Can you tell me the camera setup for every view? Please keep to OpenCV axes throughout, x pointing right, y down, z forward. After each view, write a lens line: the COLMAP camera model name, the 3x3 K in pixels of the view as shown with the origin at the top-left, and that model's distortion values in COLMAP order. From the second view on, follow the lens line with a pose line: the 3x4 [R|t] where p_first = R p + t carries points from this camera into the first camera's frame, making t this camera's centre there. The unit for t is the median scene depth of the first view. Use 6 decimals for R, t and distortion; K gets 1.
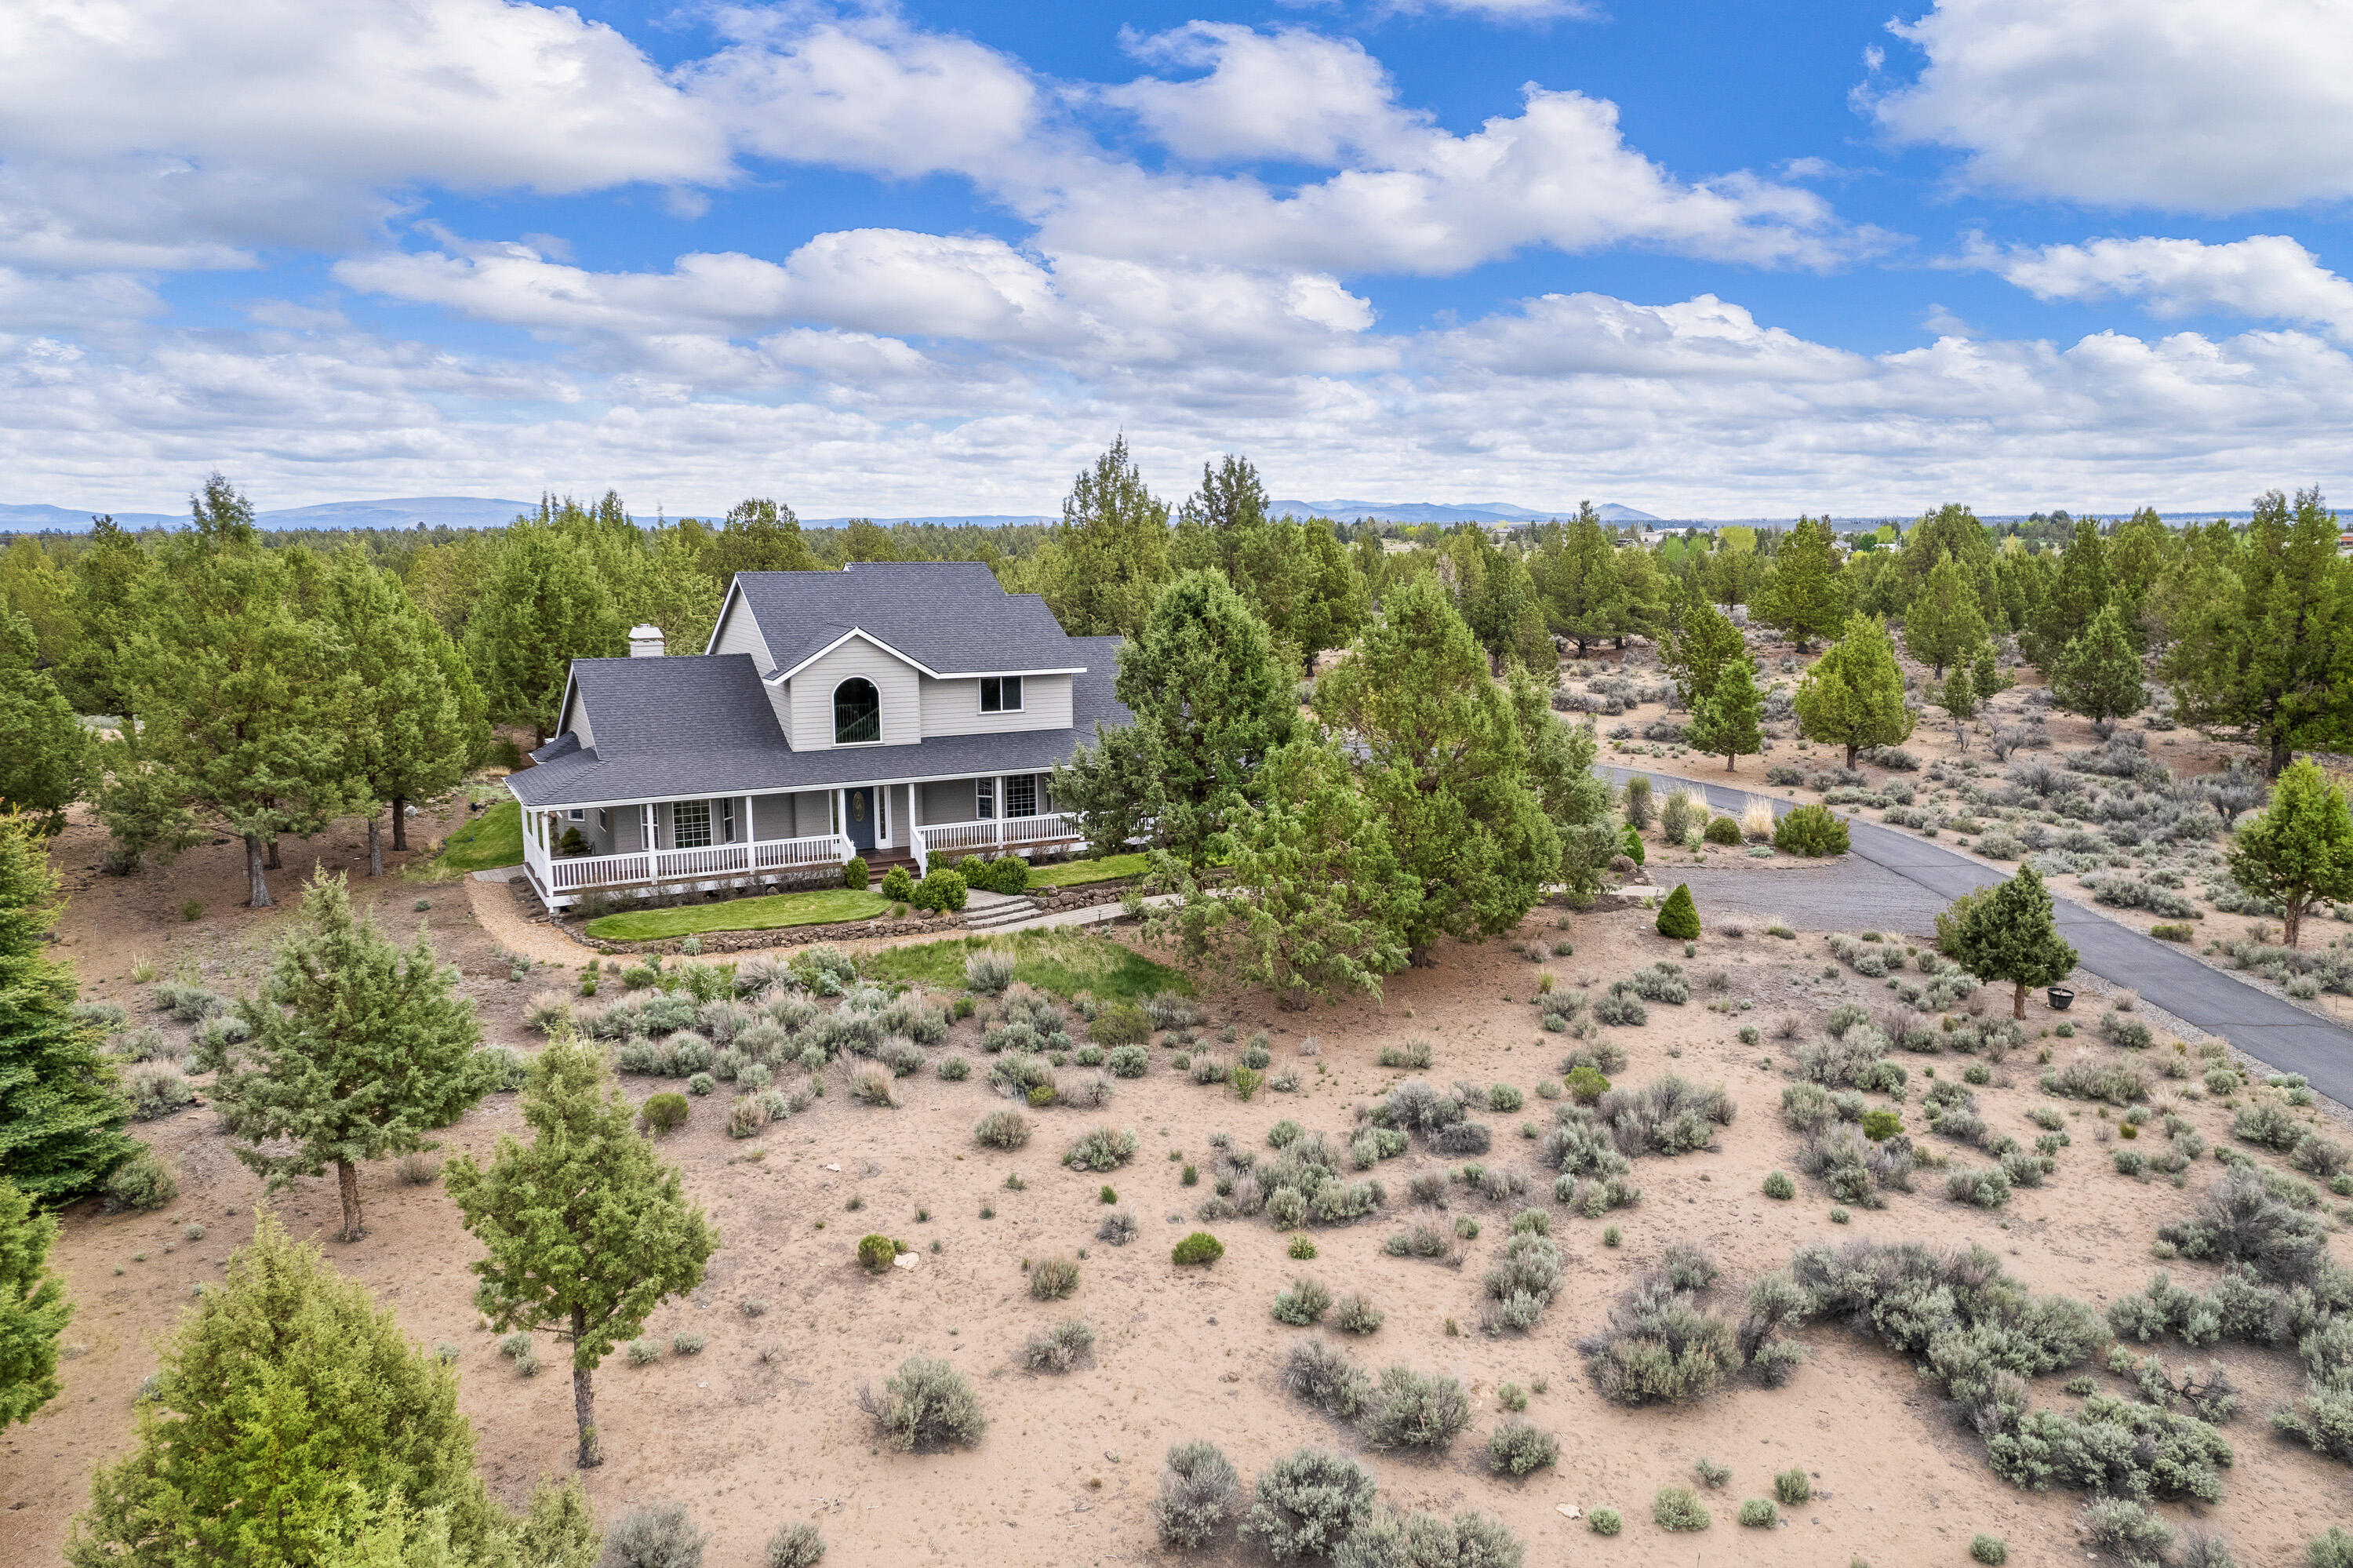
lens RADIAL K [[1520.4, 0, 1208.3], [0, 1520.4, 781.1], [0, 0, 1]] dist [-0.080801, 0.076456]
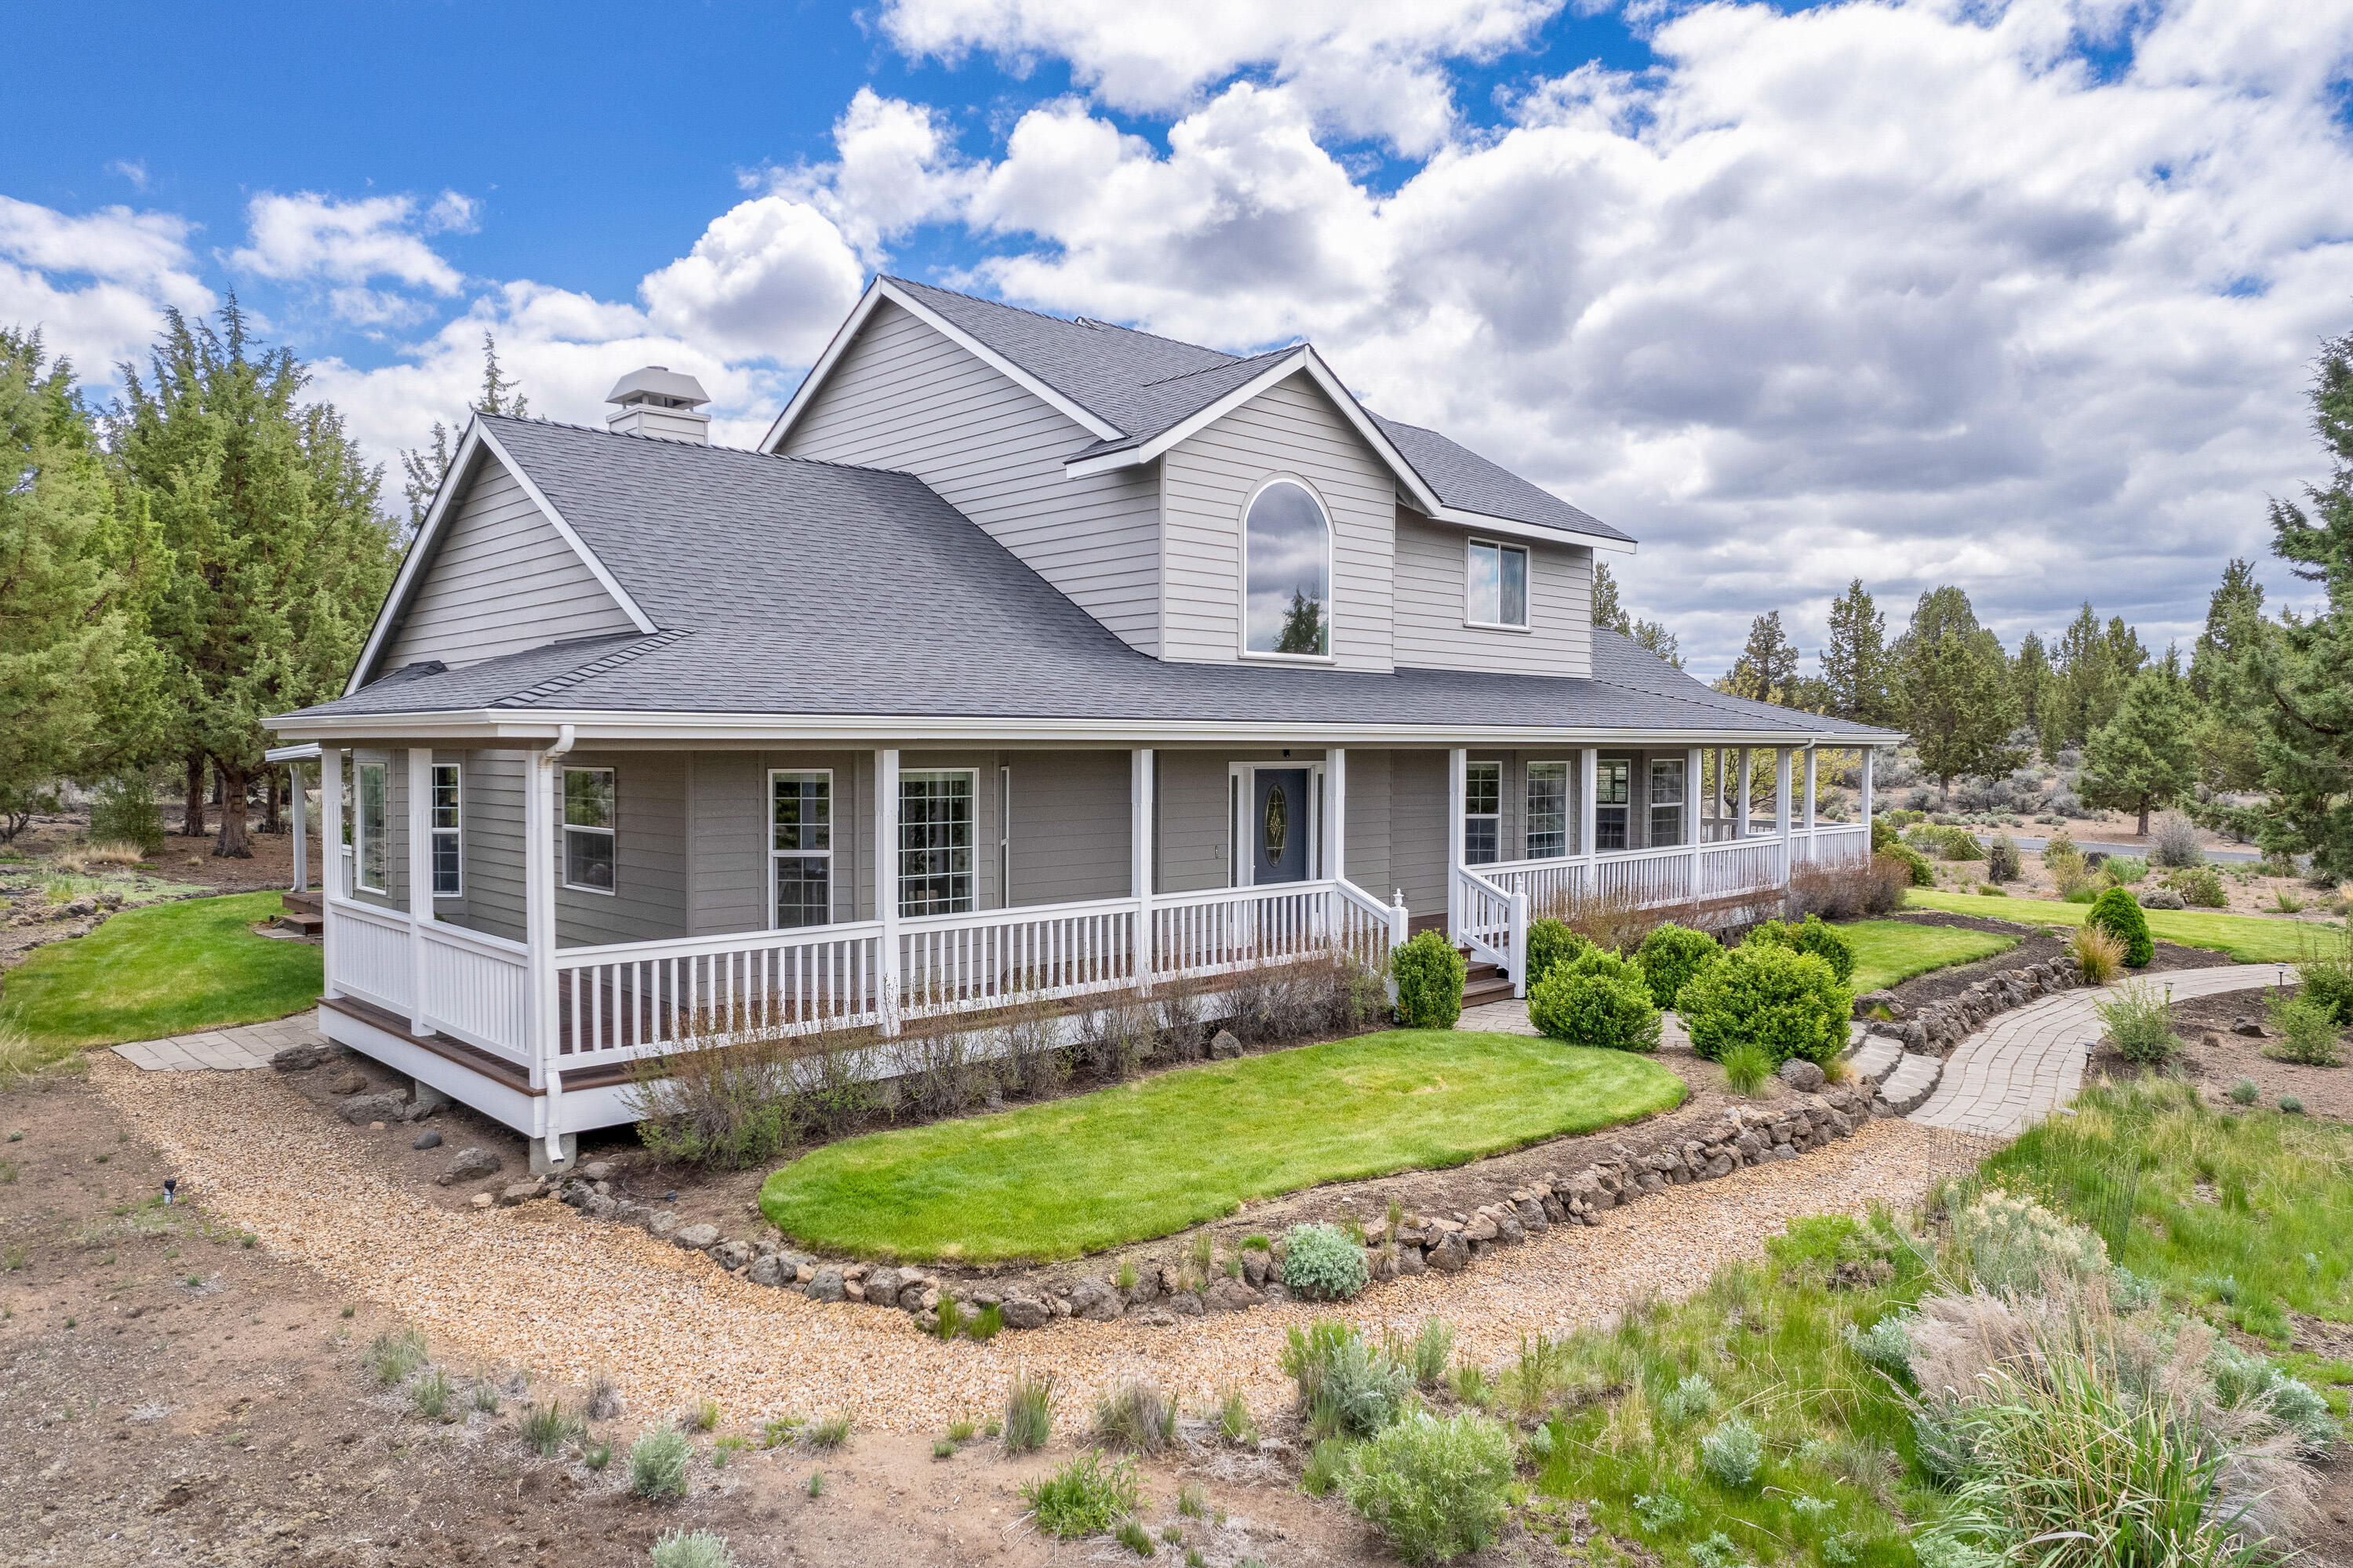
lens RADIAL K [[1507.7, 0, 1178.7], [0, 1507.7, 832.9], [0, 0, 1]] dist [0.000758, -0.000485]
pose [[0.973544, -0.017261, 0.227846, -0.368893], [0.040321, 0.994473, -0.096943, 0.058602], [-0.224913, 0.103565, 0.968859, 0.684375]]
